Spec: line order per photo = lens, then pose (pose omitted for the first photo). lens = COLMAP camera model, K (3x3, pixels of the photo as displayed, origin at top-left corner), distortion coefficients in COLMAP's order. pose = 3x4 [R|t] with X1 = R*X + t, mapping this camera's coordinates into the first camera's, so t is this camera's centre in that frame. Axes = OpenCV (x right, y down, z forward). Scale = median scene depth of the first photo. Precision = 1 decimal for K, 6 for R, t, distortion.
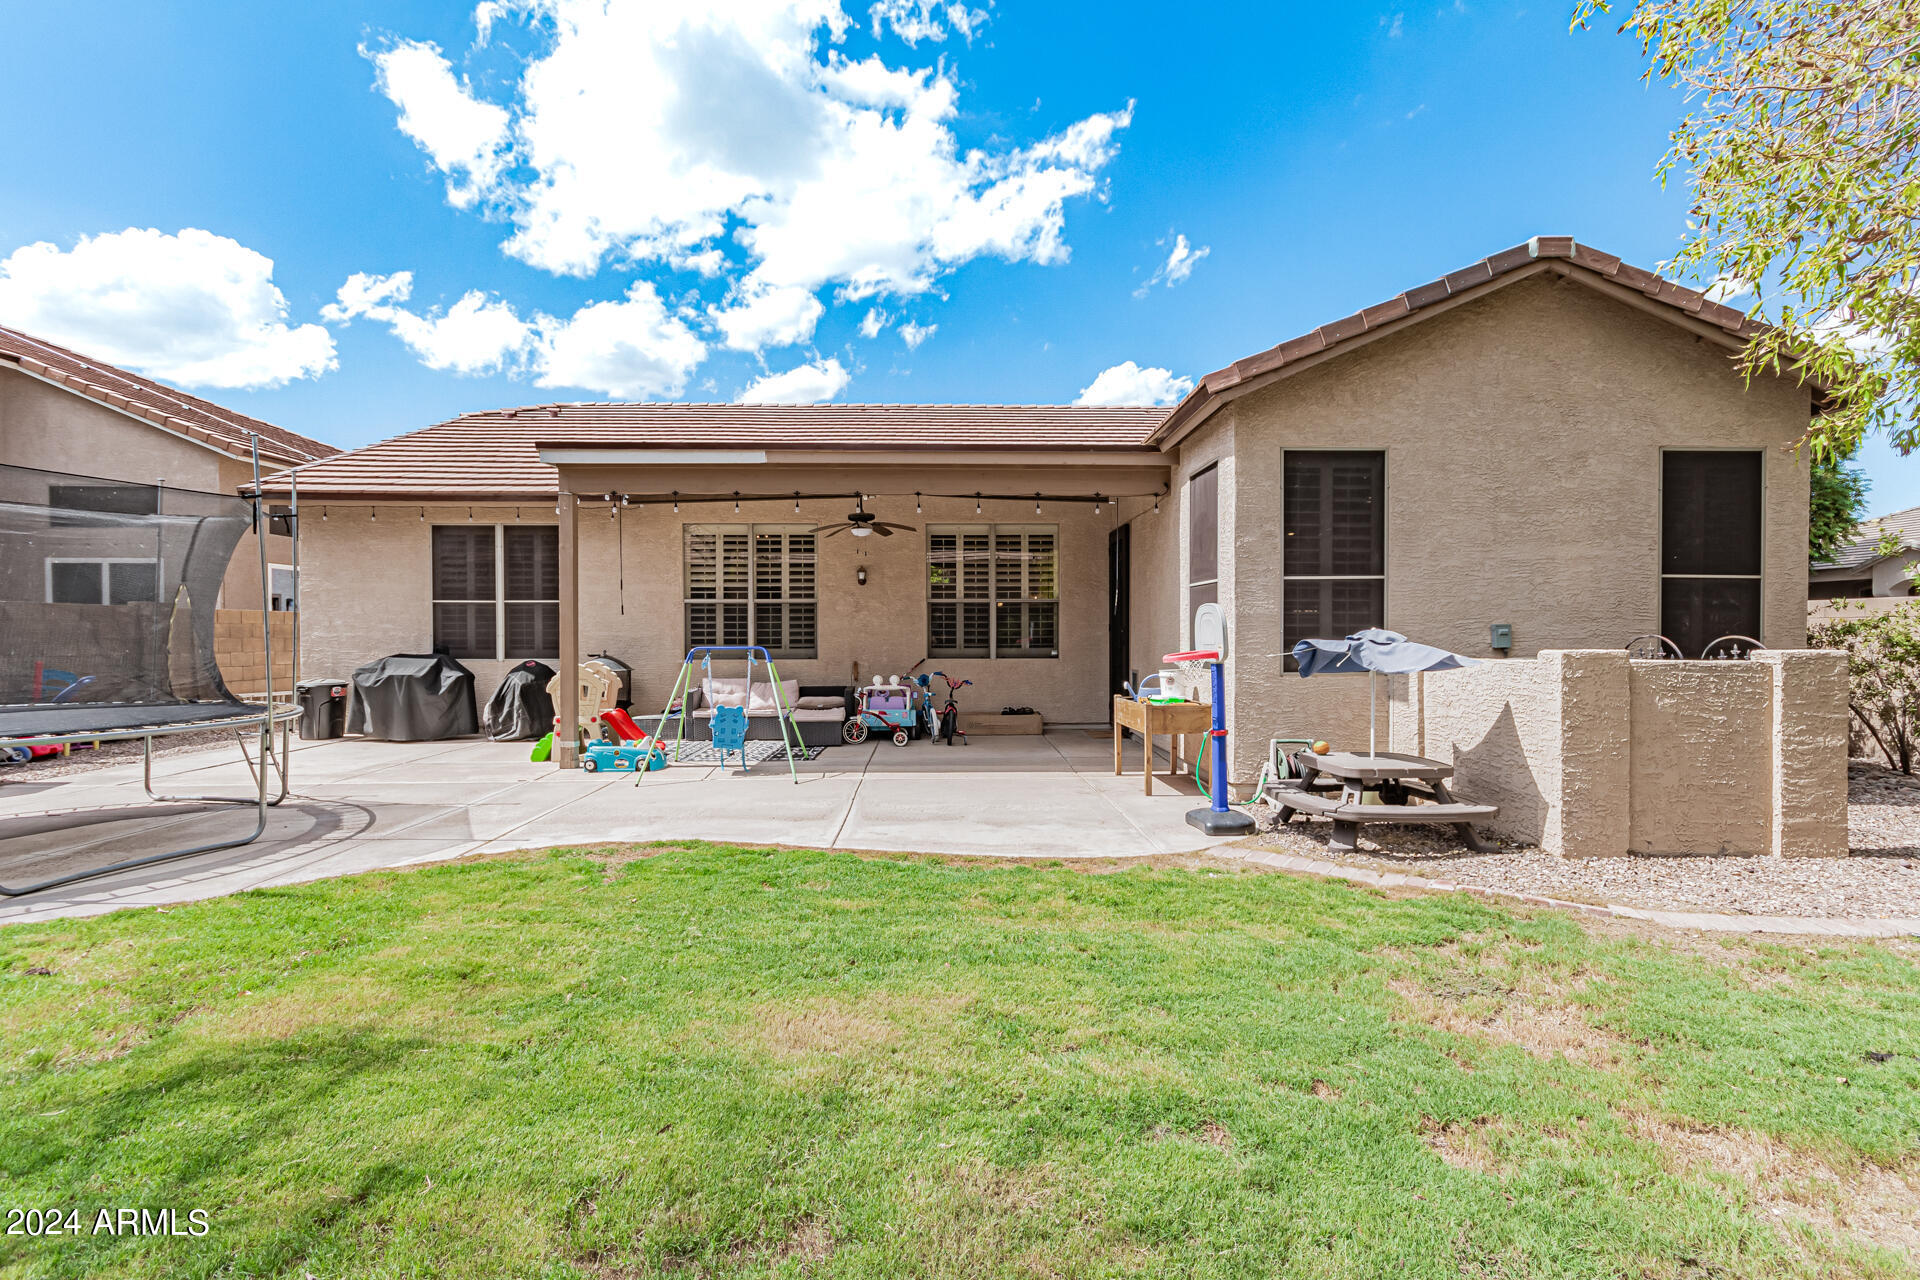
lens RADIAL K [[906.7, 0, 961.7], [0, 906.7, 649.7], [0, 0, 1]] dist [0.009263, -0.000211]
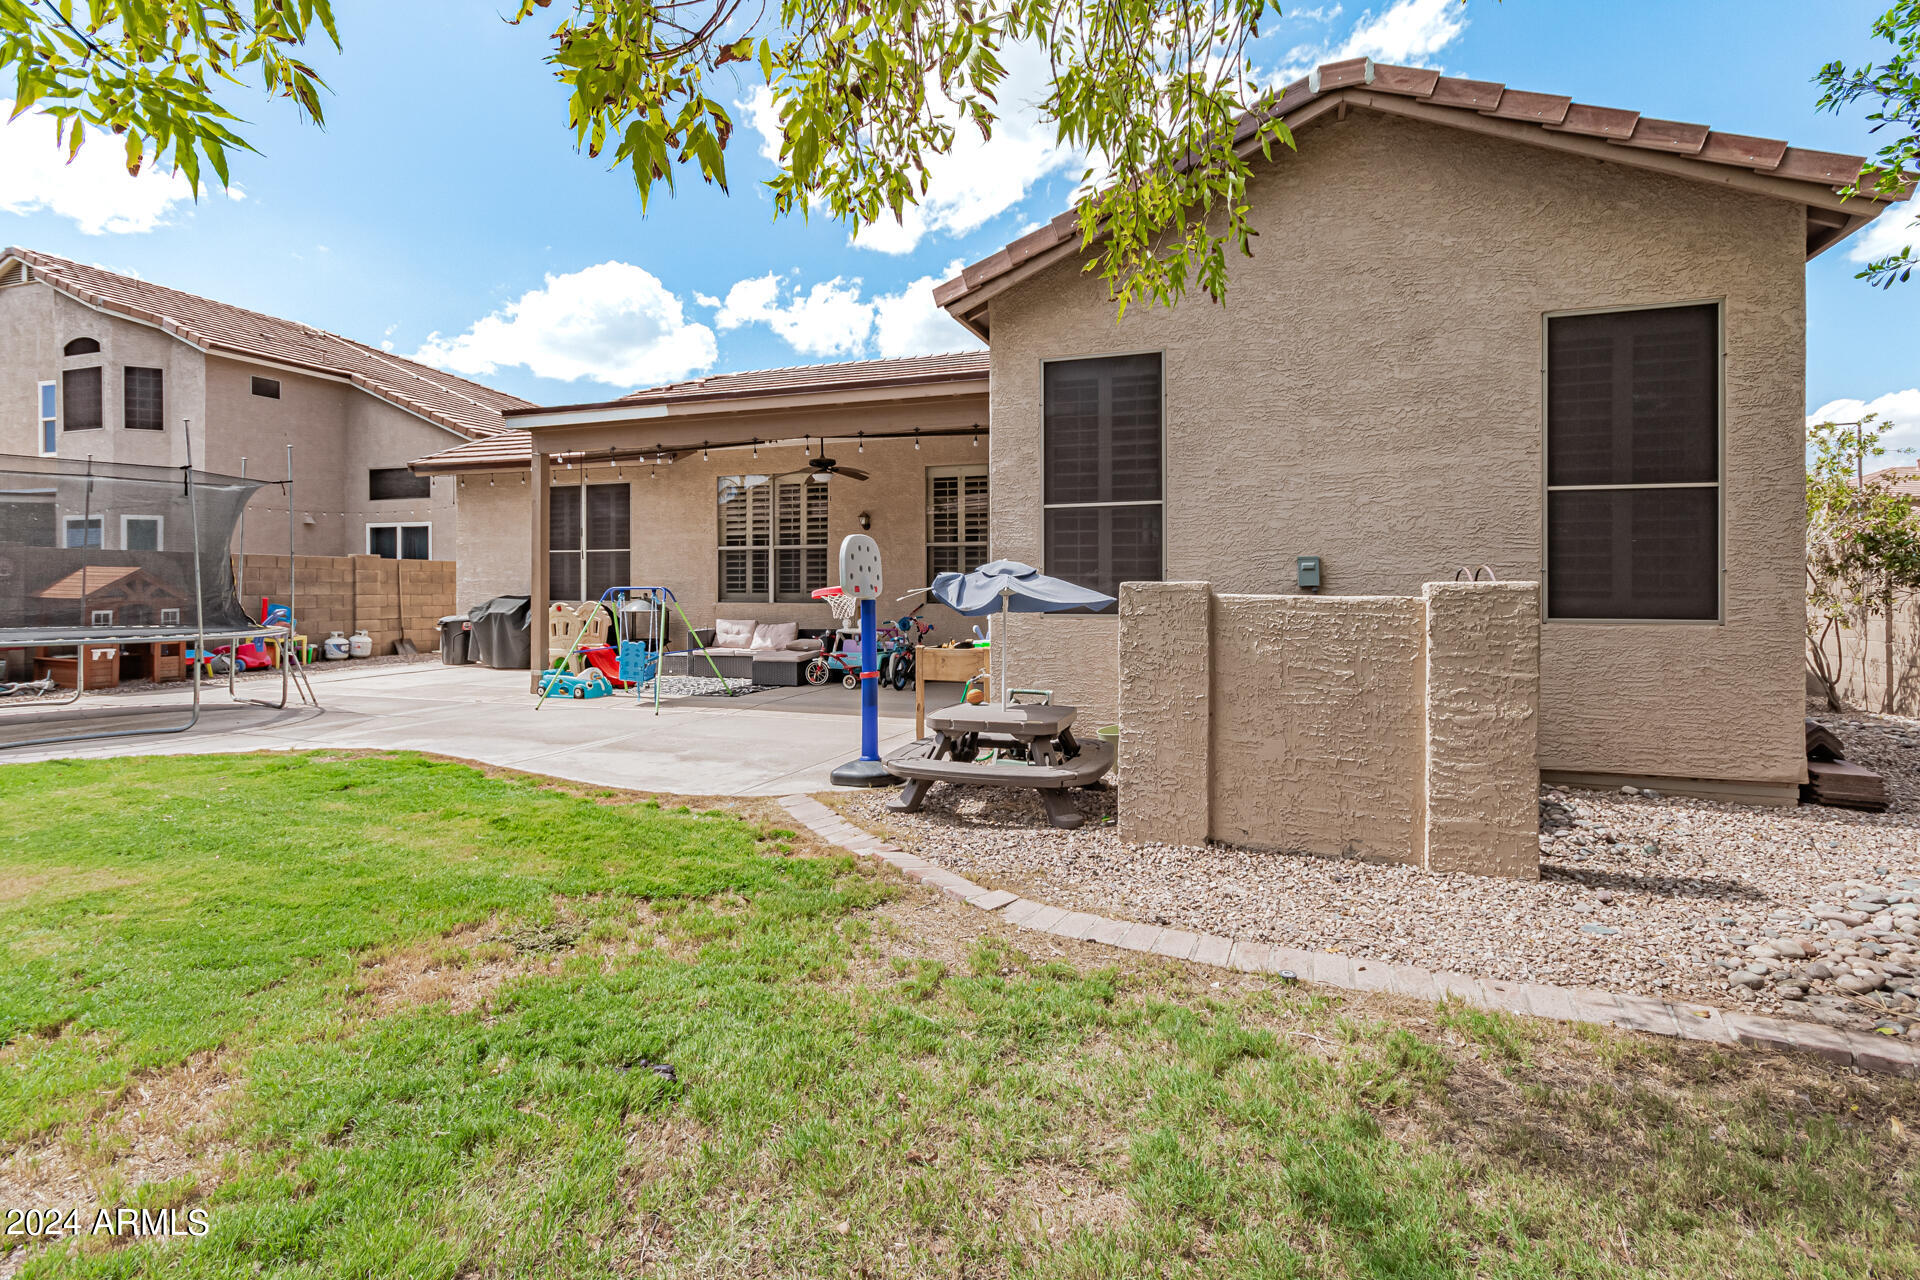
lens RADIAL K [[915.9, 0, 970.4], [0, 915.9, 592.6], [0, 0, 1]] dist [0.014560, 0.000370]
pose [[0.933331, 0.003469, -0.359001, 0.601434], [-0.008103, 0.999902, -0.011405, 0.015478], [0.358926, 0.013554, 0.933267, 0.141483]]
